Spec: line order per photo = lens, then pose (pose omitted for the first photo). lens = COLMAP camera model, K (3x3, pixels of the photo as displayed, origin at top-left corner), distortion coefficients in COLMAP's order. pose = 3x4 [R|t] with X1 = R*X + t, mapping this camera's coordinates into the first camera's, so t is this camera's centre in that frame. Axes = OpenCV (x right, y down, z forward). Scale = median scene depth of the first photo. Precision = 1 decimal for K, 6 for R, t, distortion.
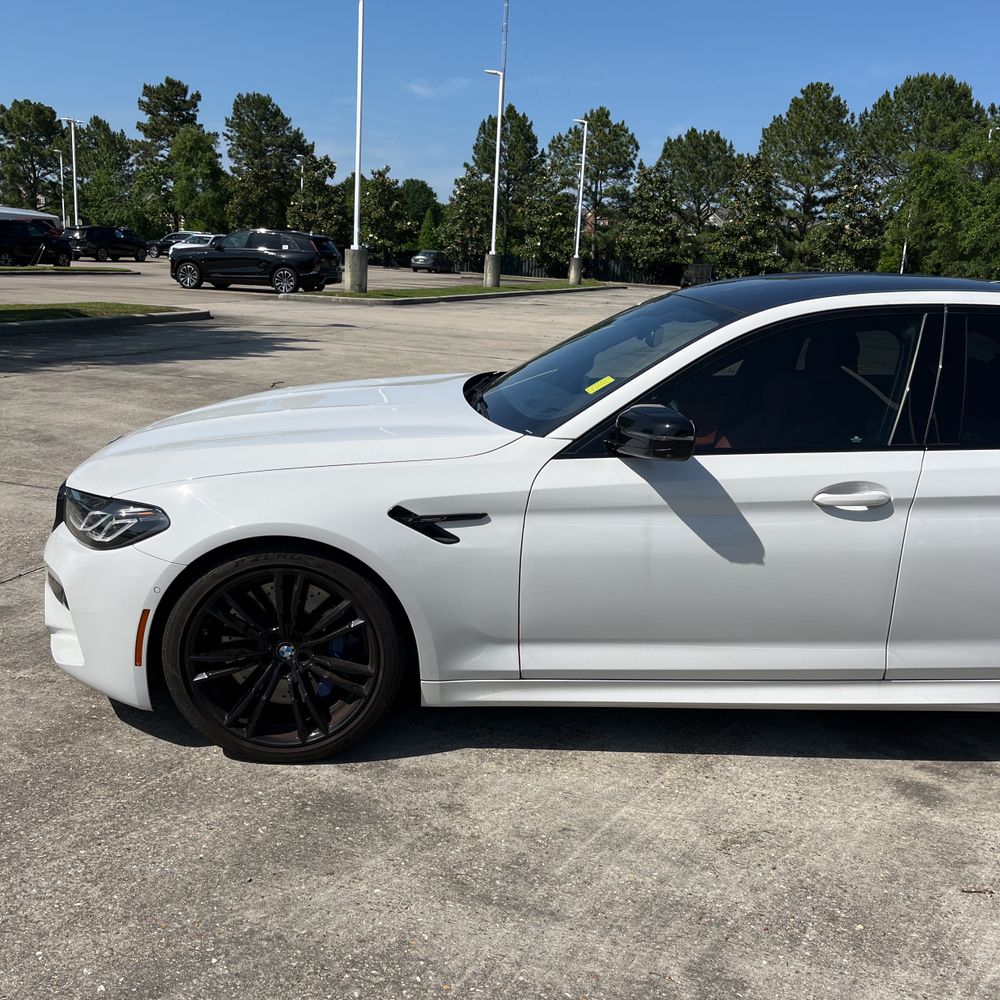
lens RADIAL K [[1011.0, 0, 494.2], [0, 1011.0, 502.4], [0, 0, 1]] dist [0.053244, -0.064091]
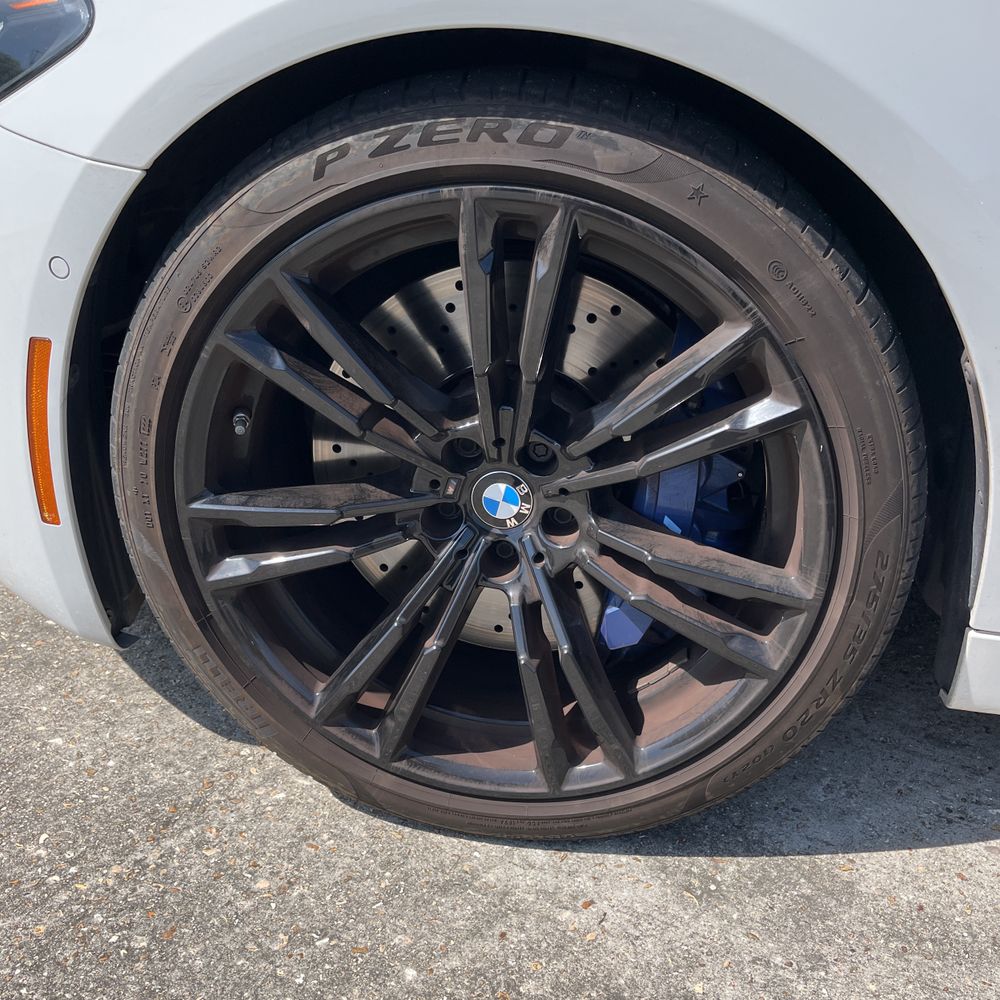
lens RADIAL K [[1011.0, 0, 494.2], [0, 1011.0, 502.4], [0, 0, 1]] dist [0.053244, -0.064091]
pose [[0.973858, 0.053844, -0.220685, -0.010625], [-0.013464, 0.983475, 0.180541, 0.006991], [0.226759, -0.172850, 0.958490, 0.053404]]
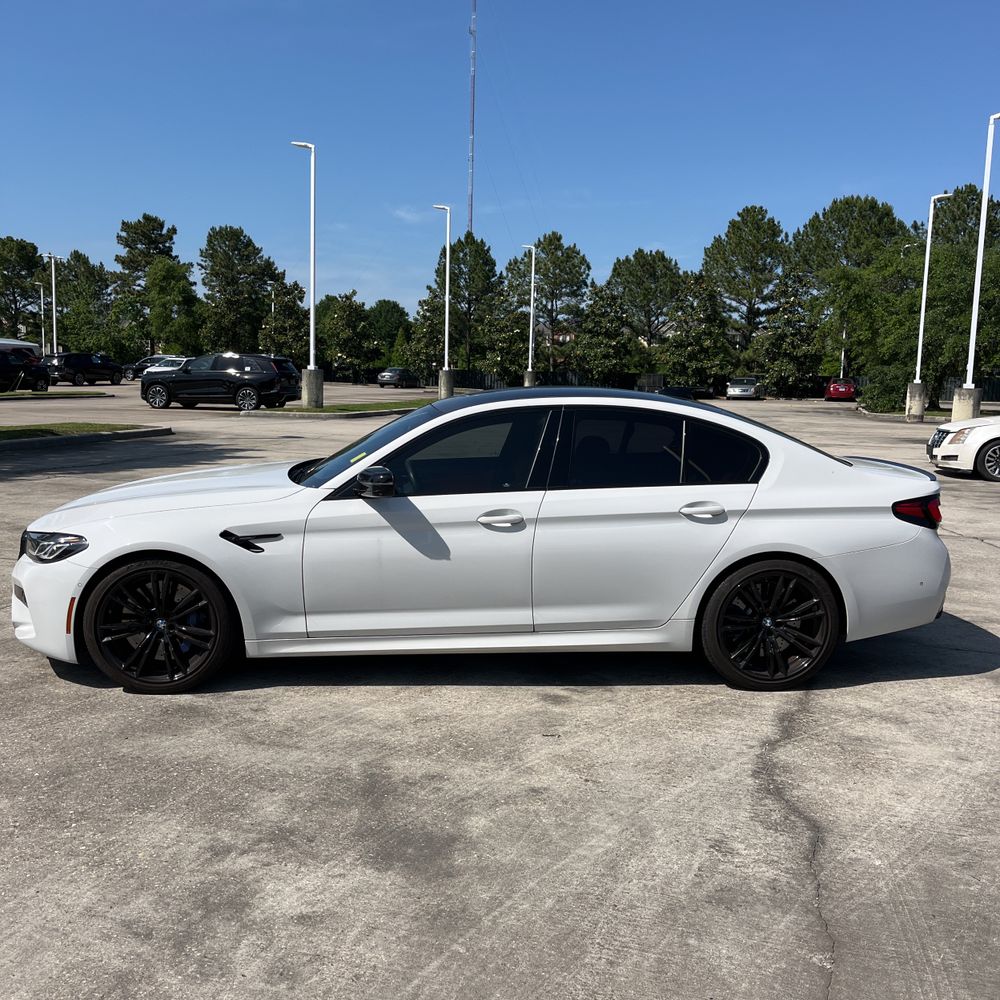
lens RADIAL K [[1012.5, 0, 493.8], [0, 1012.5, 503.1], [0, 0, 1]] dist [0.076888, -0.143355]
pose [[0.999408, -0.028320, 0.019518, 0.022638], [0.030249, 0.993811, -0.106883, 0.010908], [-0.016371, 0.107410, 0.994080, -0.049065]]
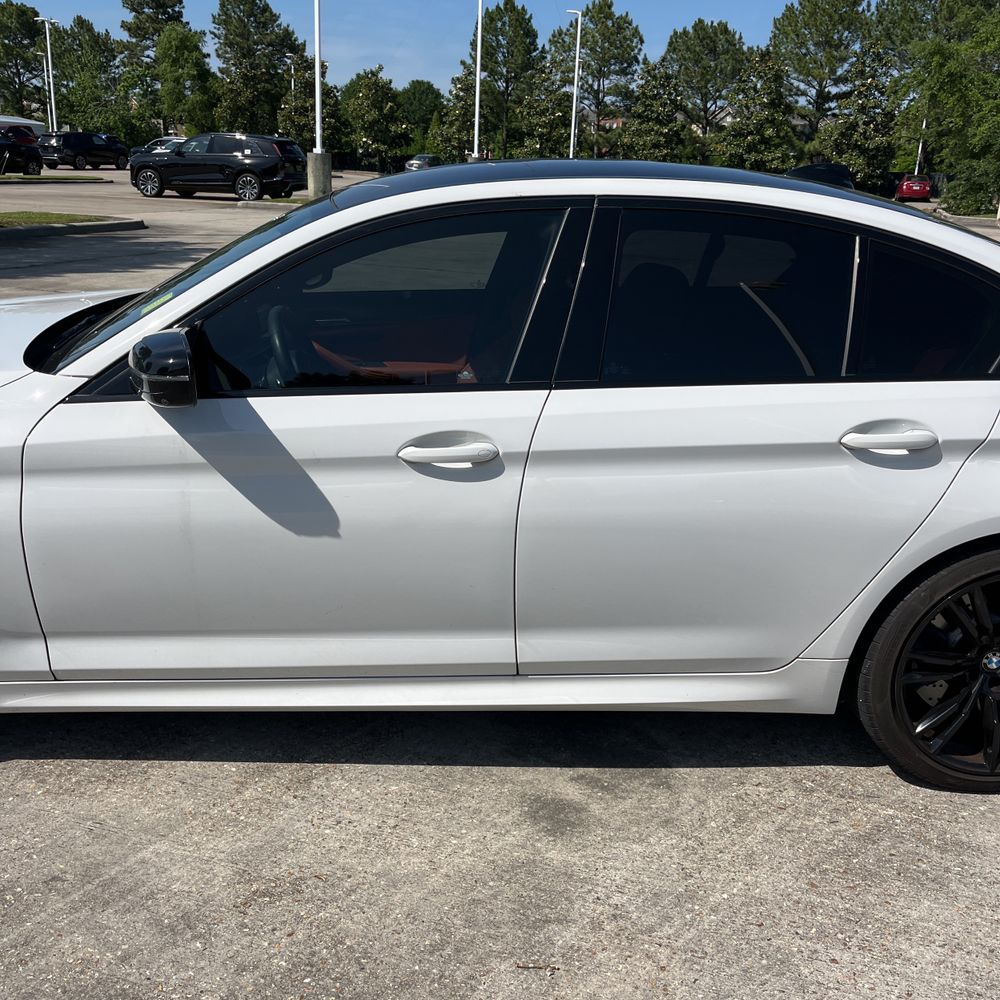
lens RADIAL K [[1010.6, 0, 494.5], [0, 1010.6, 505.7], [0, 0, 1]] dist [0.055628, -0.066100]
pose [[0.999837, -0.004887, -0.017383, 0.029339], [0.006403, 0.996076, 0.088274, -0.002320], [0.016884, -0.088371, 0.995945, 0.016791]]
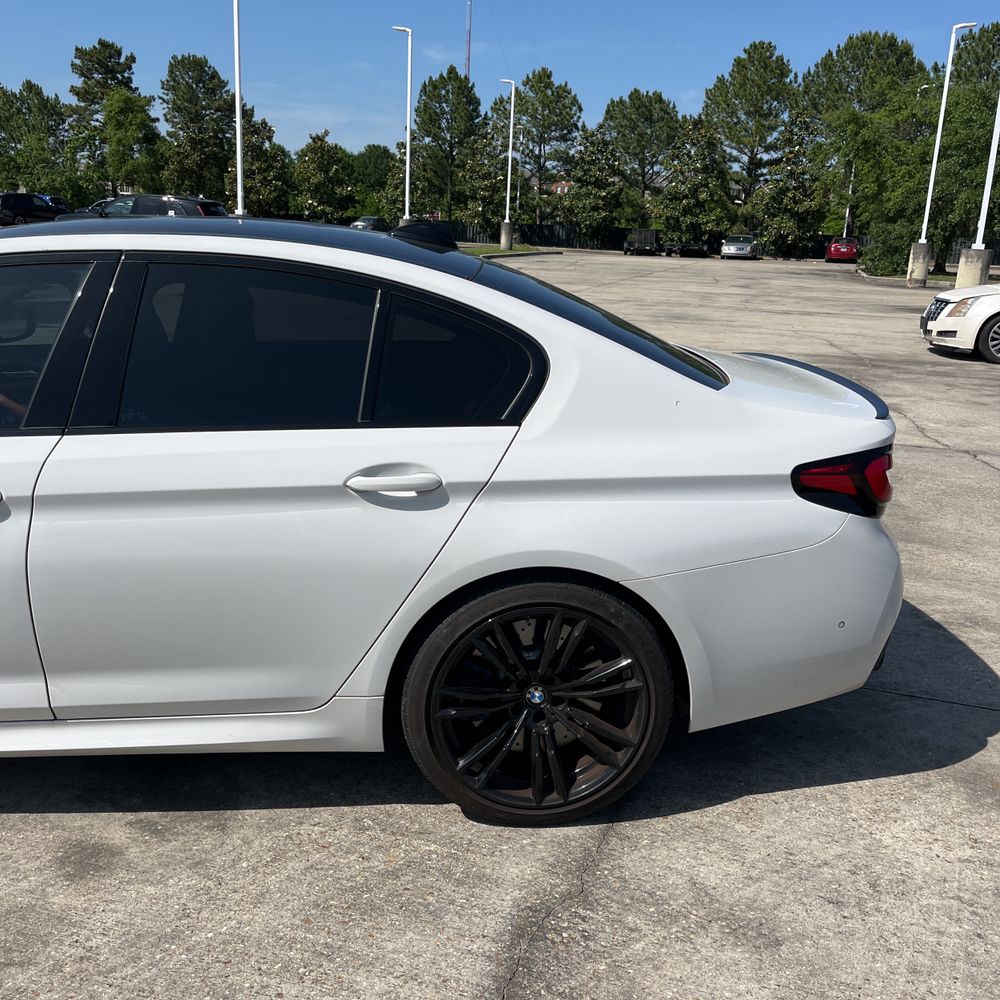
lens RADIAL K [[1011.0, 0, 494.2], [0, 1011.0, 502.4], [0, 0, 1]] dist [0.053244, -0.064091]
pose [[0.999715, -0.013333, 0.019783, 0.055467], [0.012724, 0.999451, 0.030595, -0.001390], [-0.020180, -0.030335, 0.999336, 0.014884]]
